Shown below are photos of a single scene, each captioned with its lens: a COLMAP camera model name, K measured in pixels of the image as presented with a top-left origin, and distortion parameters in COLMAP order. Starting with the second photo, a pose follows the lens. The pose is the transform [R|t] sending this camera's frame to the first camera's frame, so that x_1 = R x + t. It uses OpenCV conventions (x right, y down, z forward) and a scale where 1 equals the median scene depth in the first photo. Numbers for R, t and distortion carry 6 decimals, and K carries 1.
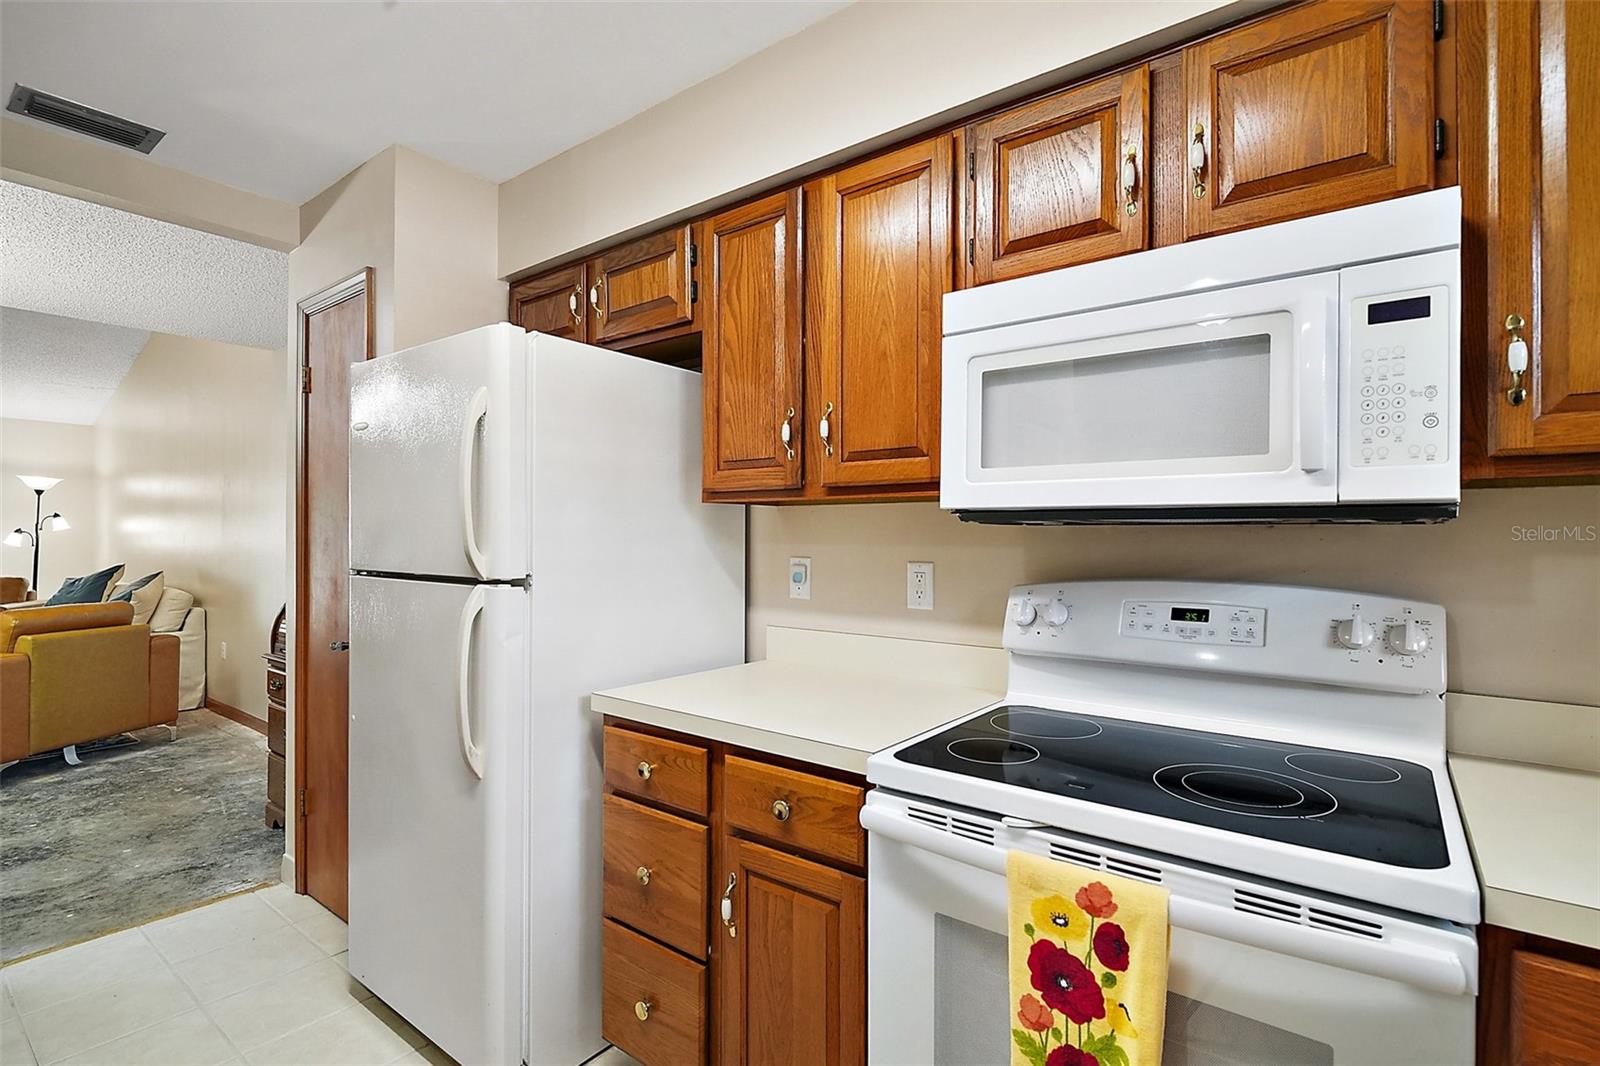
lens RADIAL K [[762.4, 0, 800.0], [0, 762.4, 533.0], [0, 0, 1]] dist [0.001404, 0.000868]
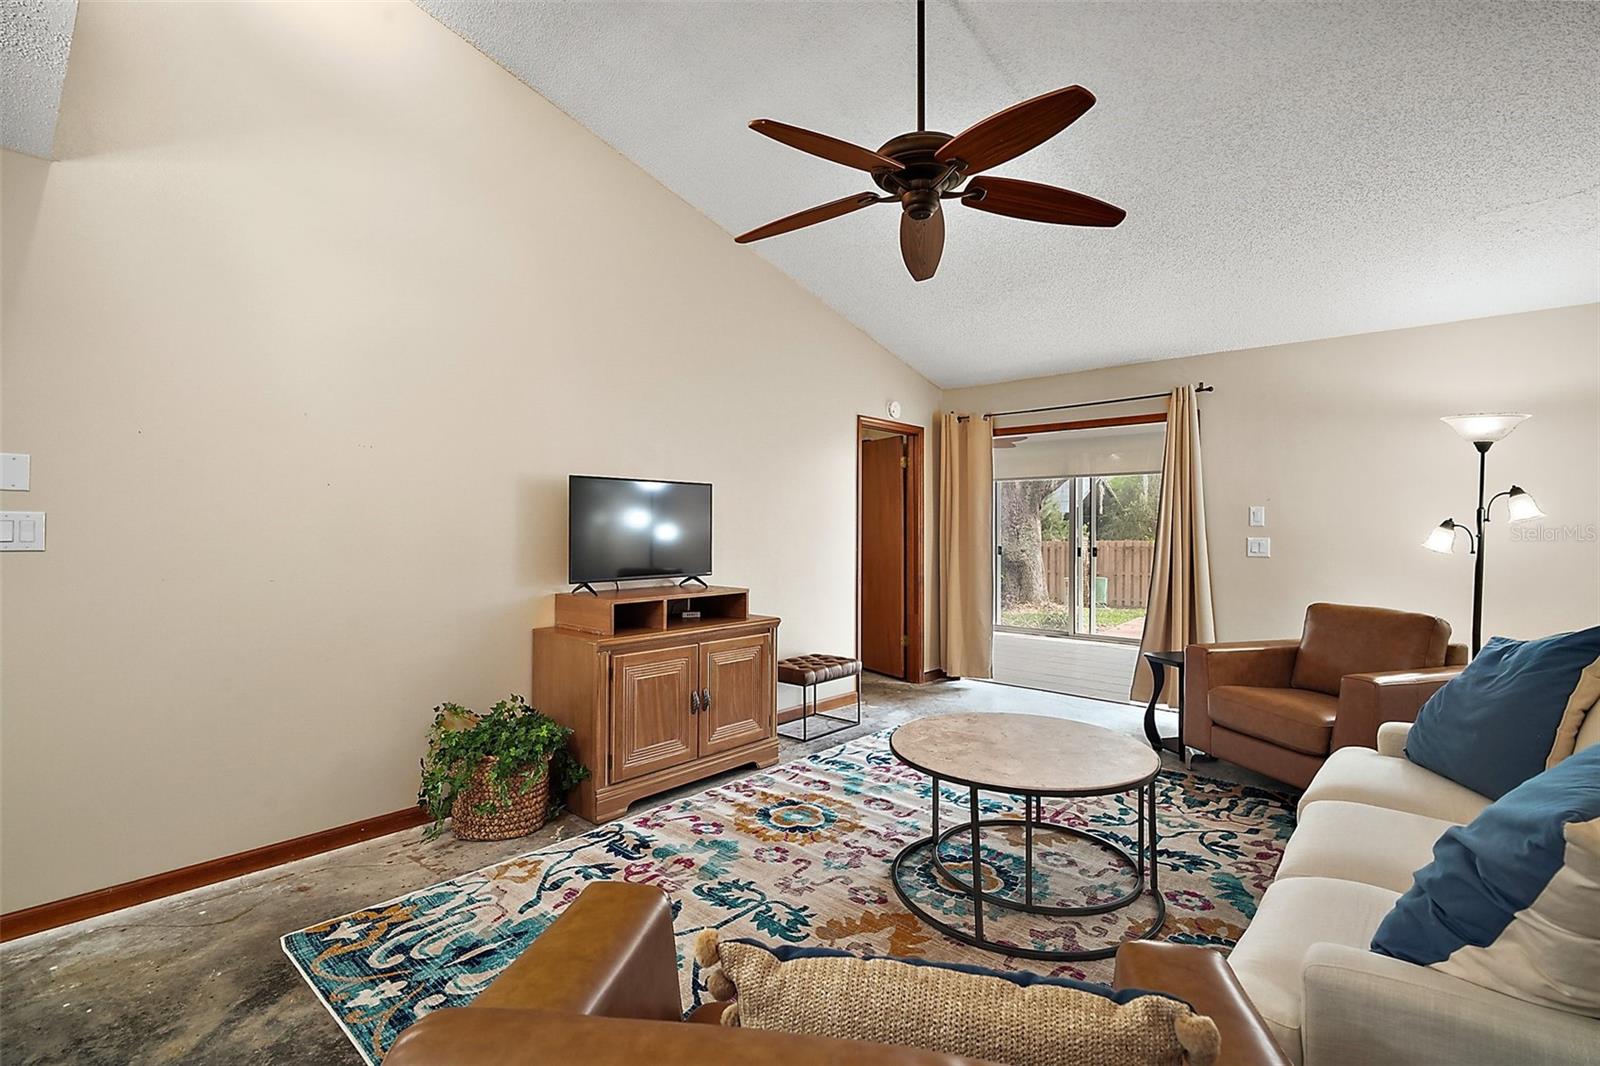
lens RADIAL K [[742.9, 0, 802.2], [0, 742.9, 521.9], [0, 0, 1]] dist [-0.005372, -0.000858]
pose [[-0.064862, -0.015176, -0.997779, -1.196297], [0.003018, 0.999877, -0.015404, 0.006340], [0.997890, -0.004011, -0.064808, 1.449989]]
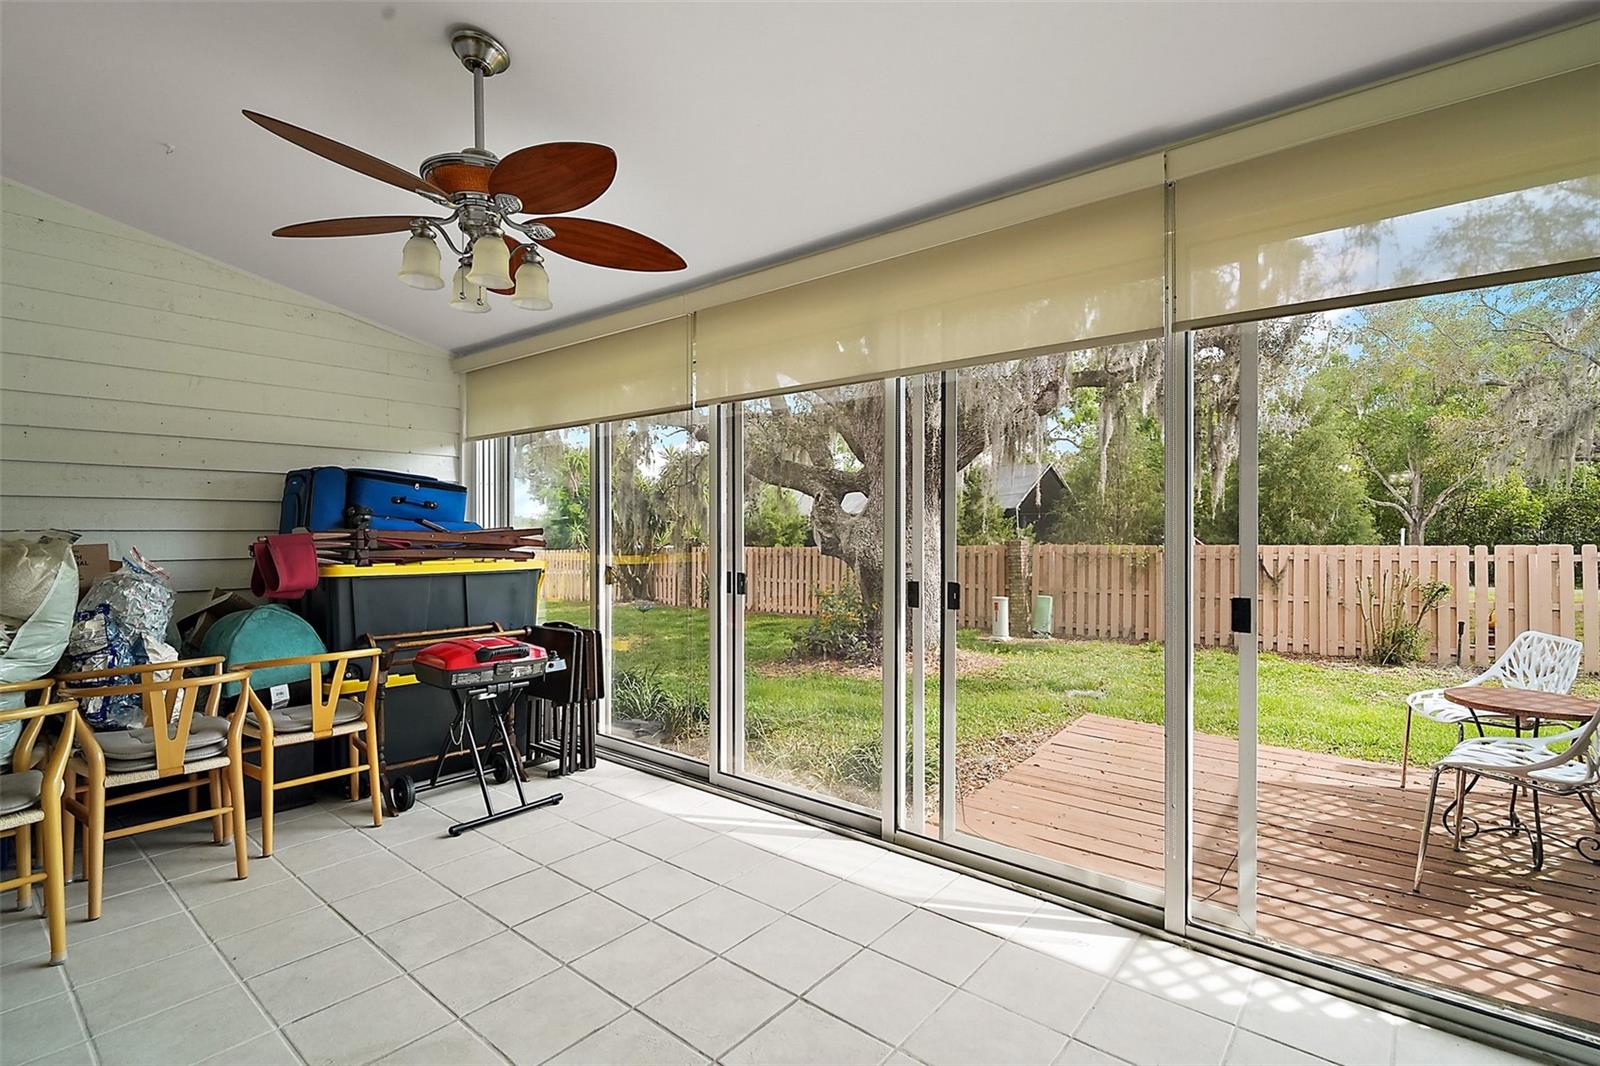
lens RADIAL K [[742.9, 0, 802.2], [0, 742.9, 521.9], [0, 0, 1]] dist [-0.005372, -0.000858]
pose [[-0.020021, -0.016004, -0.999671, -3.102451], [0.005026, 0.999858, -0.016108, -0.001195], [0.999787, -0.005347, -0.019937, 2.196179]]
